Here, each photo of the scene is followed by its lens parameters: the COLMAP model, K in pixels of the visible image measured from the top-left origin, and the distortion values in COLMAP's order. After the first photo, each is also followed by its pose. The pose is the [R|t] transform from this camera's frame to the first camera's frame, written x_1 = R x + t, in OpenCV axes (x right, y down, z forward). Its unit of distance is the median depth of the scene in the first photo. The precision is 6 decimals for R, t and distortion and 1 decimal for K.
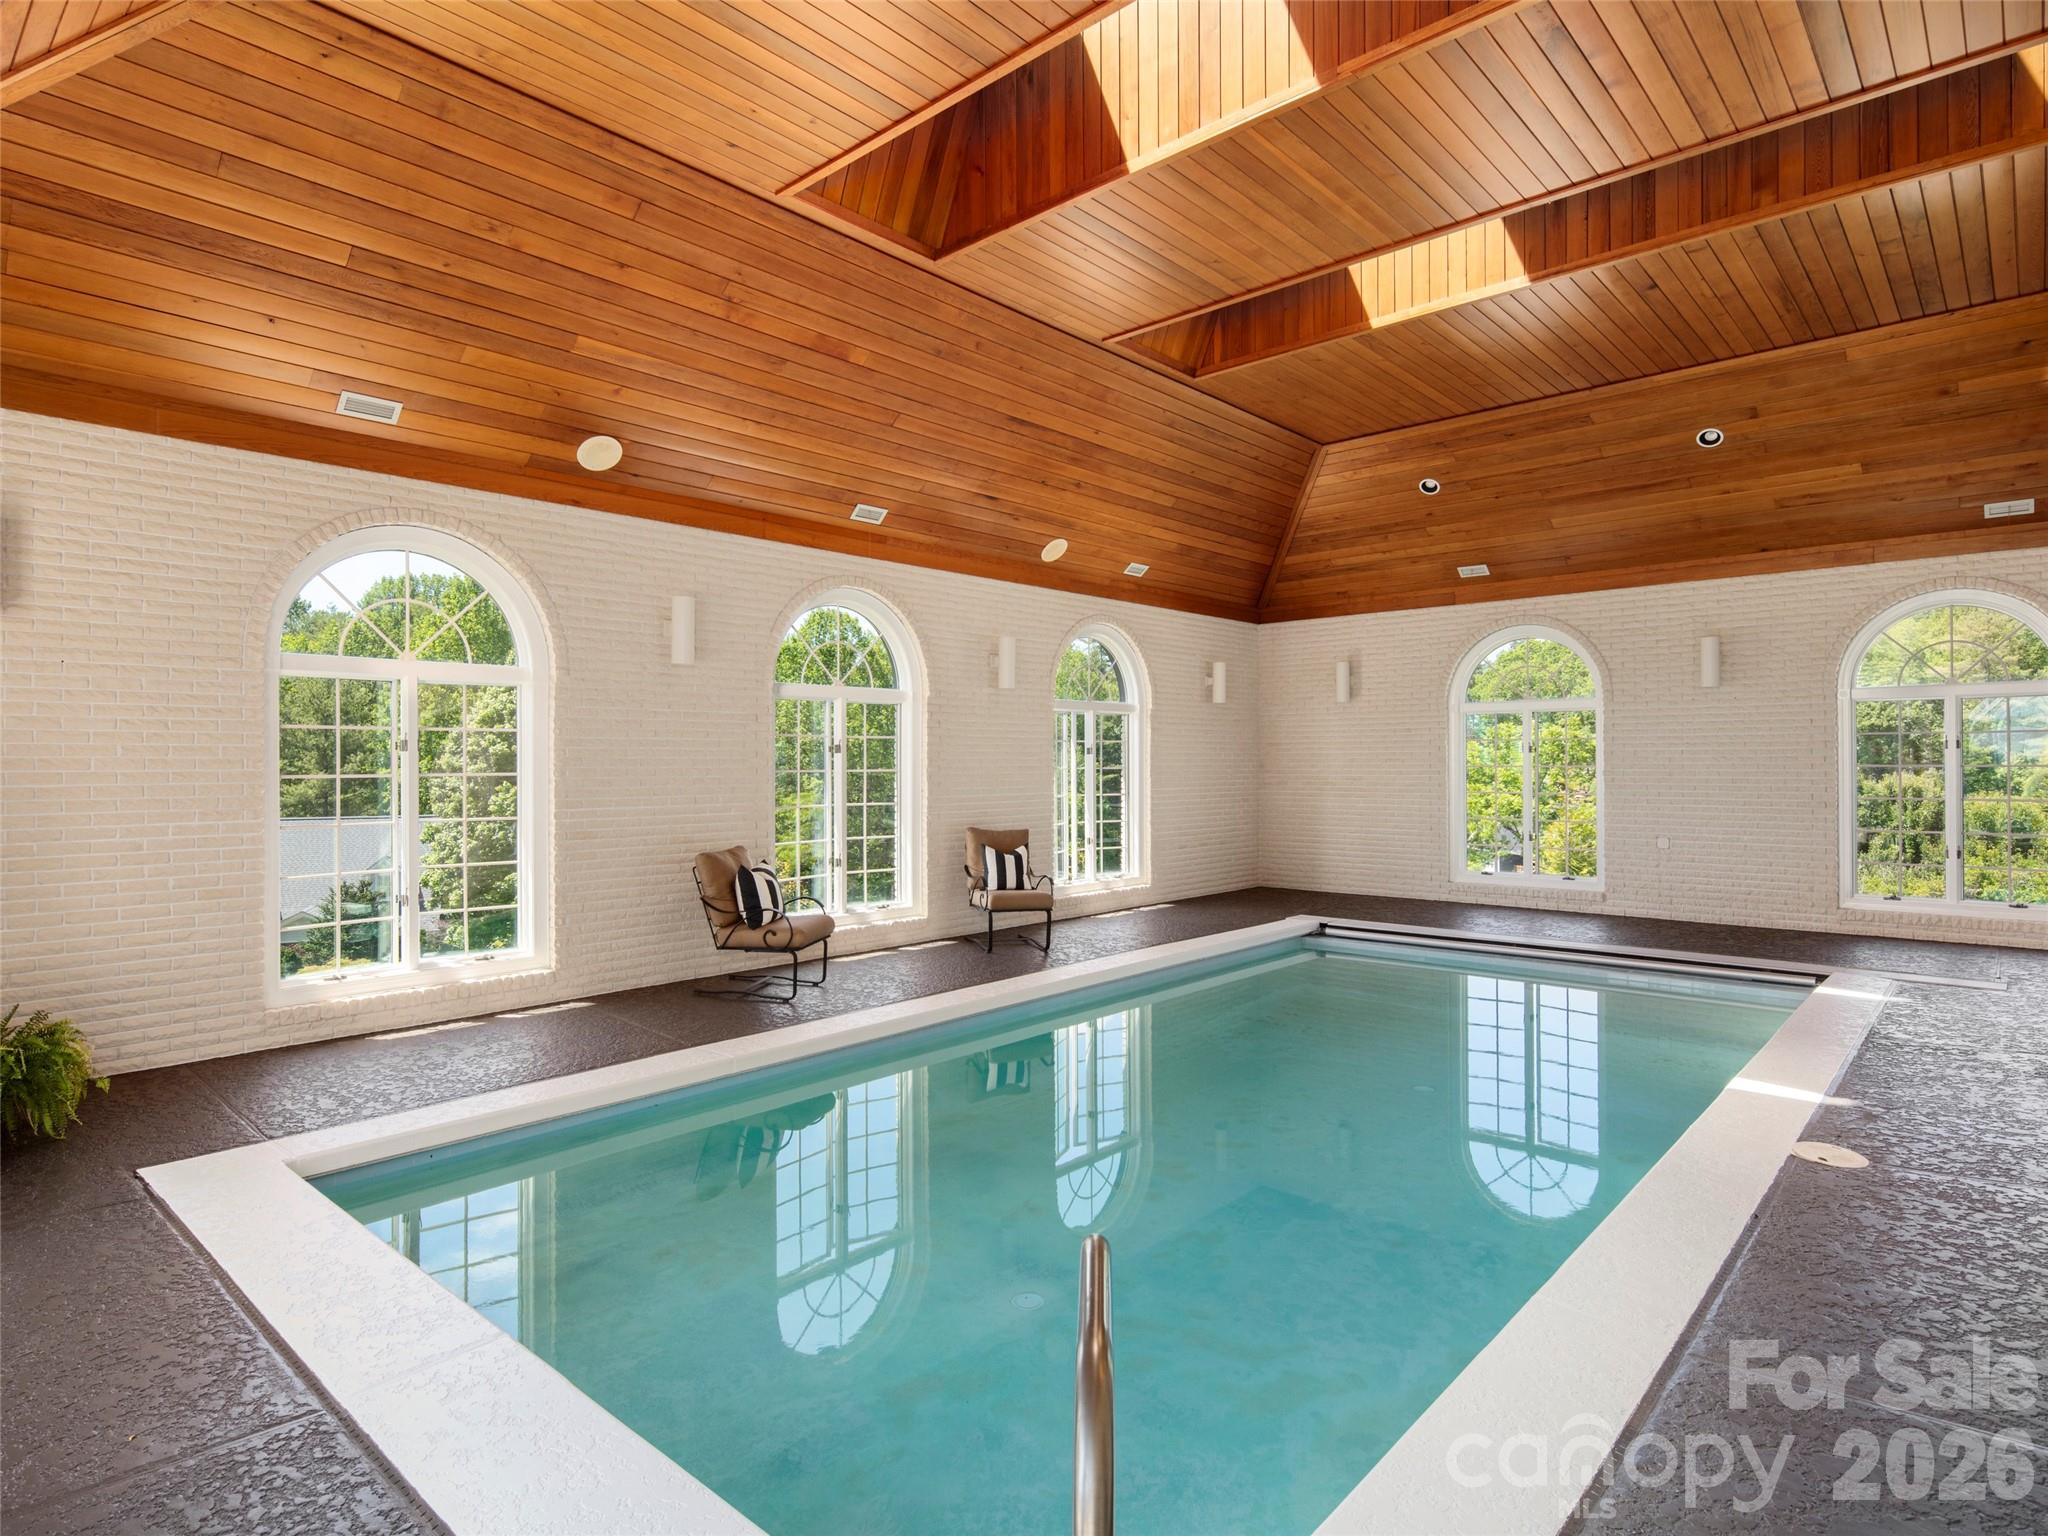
lens RADIAL K [[1121.4, 0, 1036.1], [0, 1121.4, 770.8], [0, 0, 1]] dist [0.004839, 0.000210]
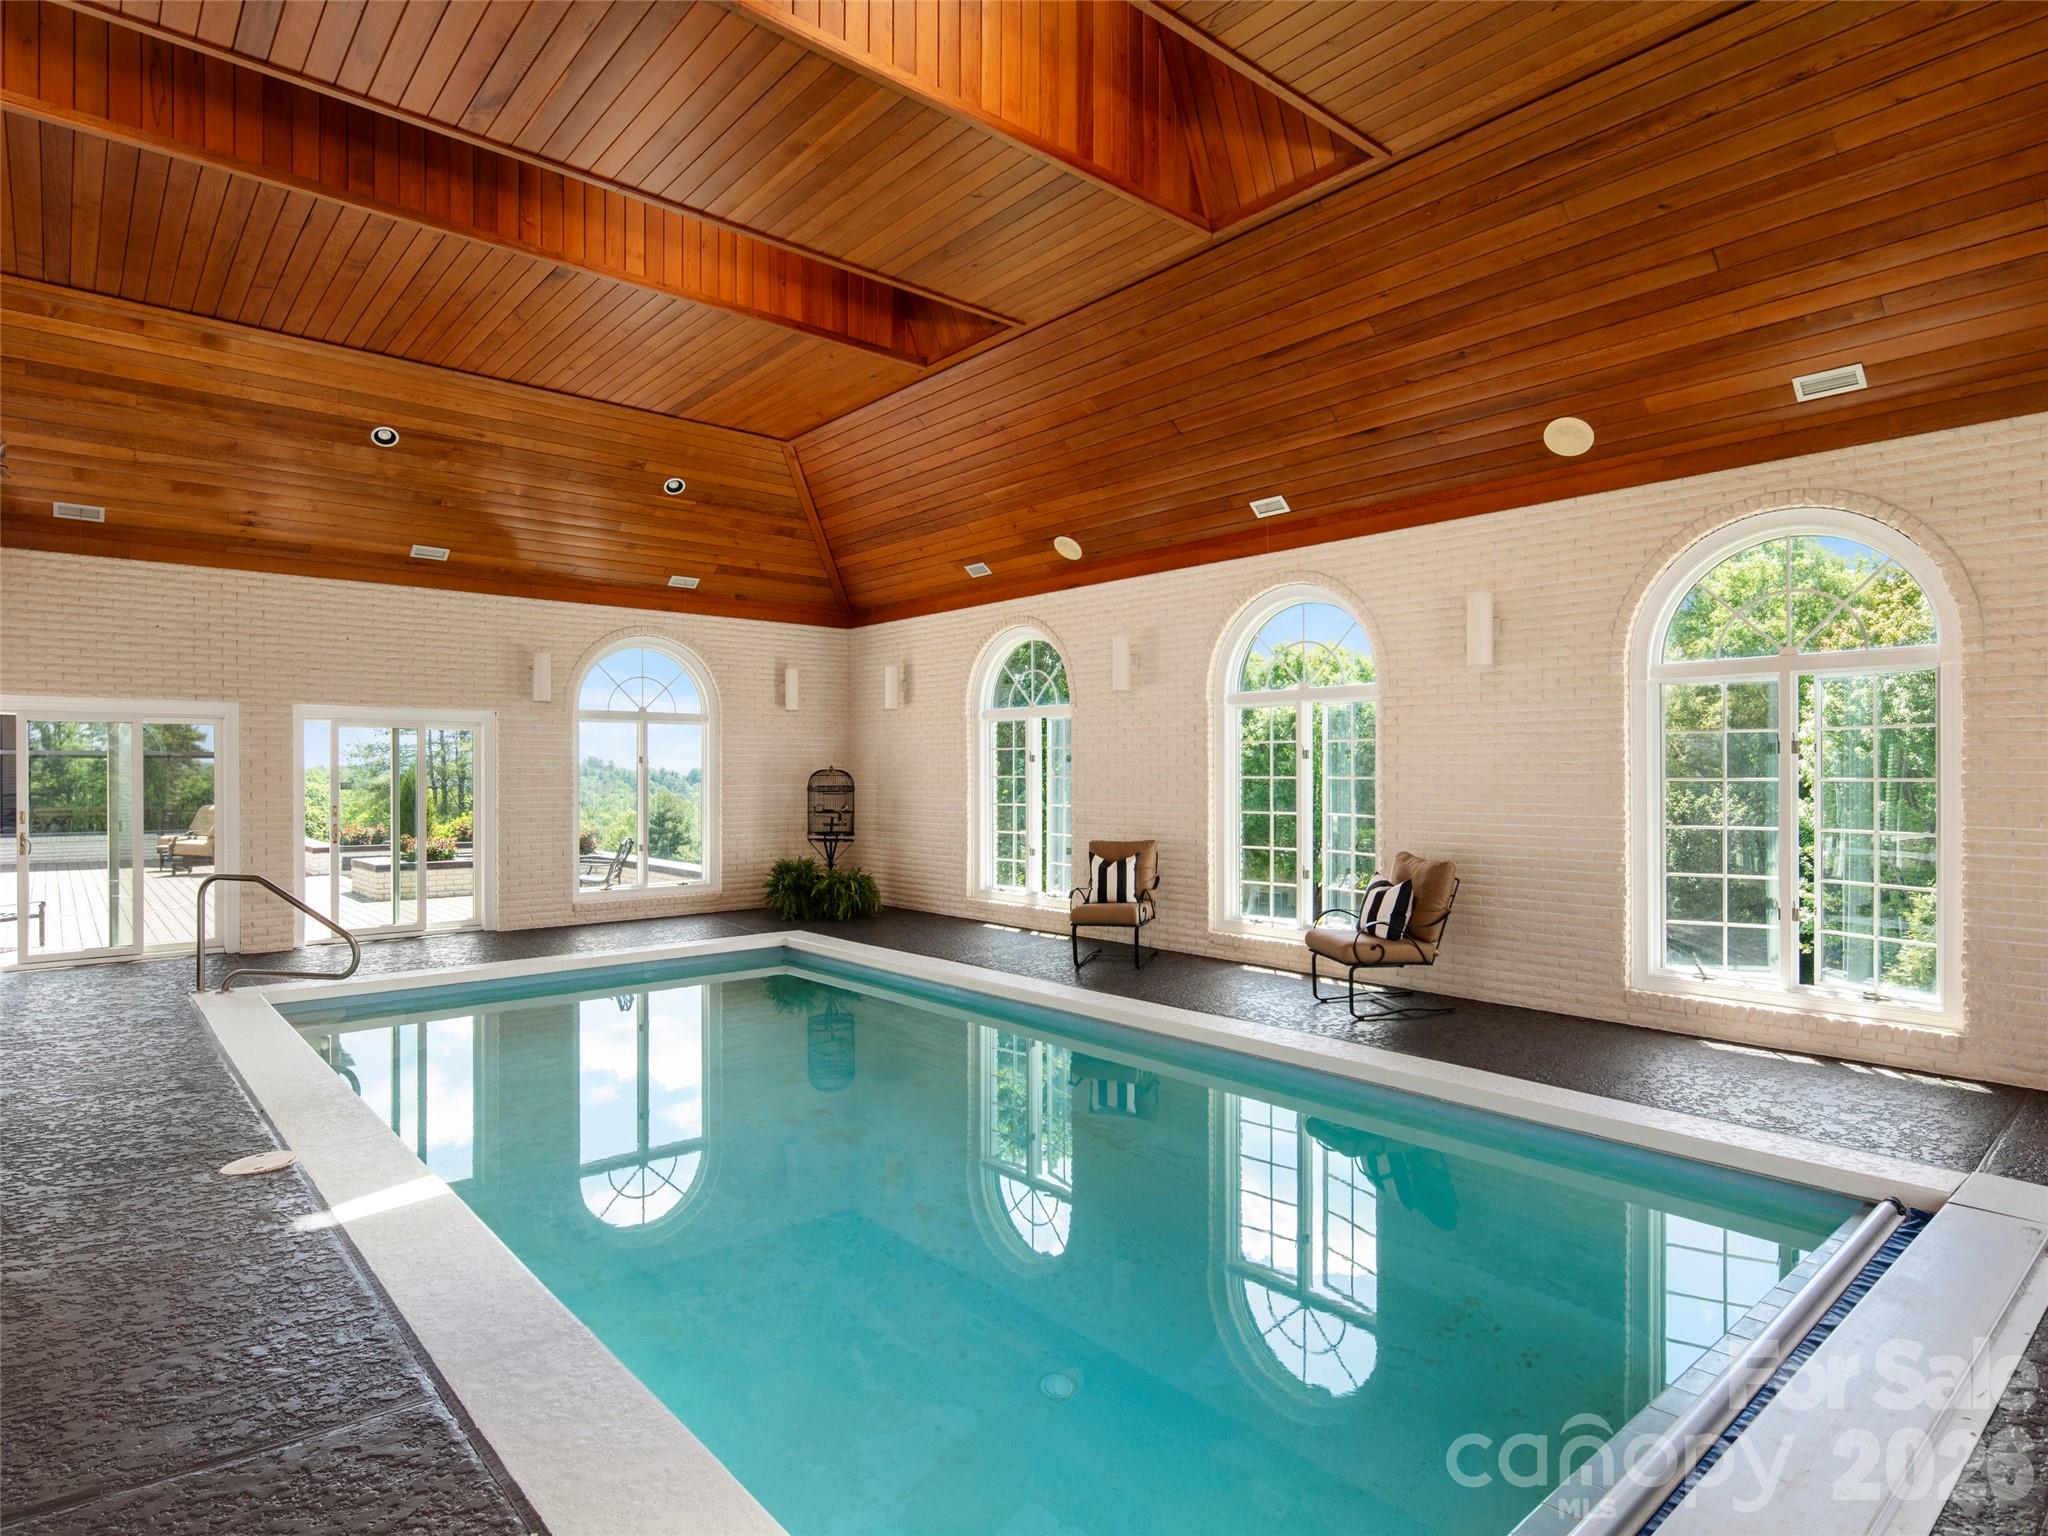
lens RADIAL K [[1121.4, 0, 1036.6], [0, 1121.4, 764.3], [0, 0, 1]] dist [0.004839, 0.000210]
pose [[-0.122884, -0.001369, -0.992420, 0.955022], [-0.003926, 0.999992, -0.000893, -0.010289], [0.992413, 0.003786, -0.122889, 1.069119]]
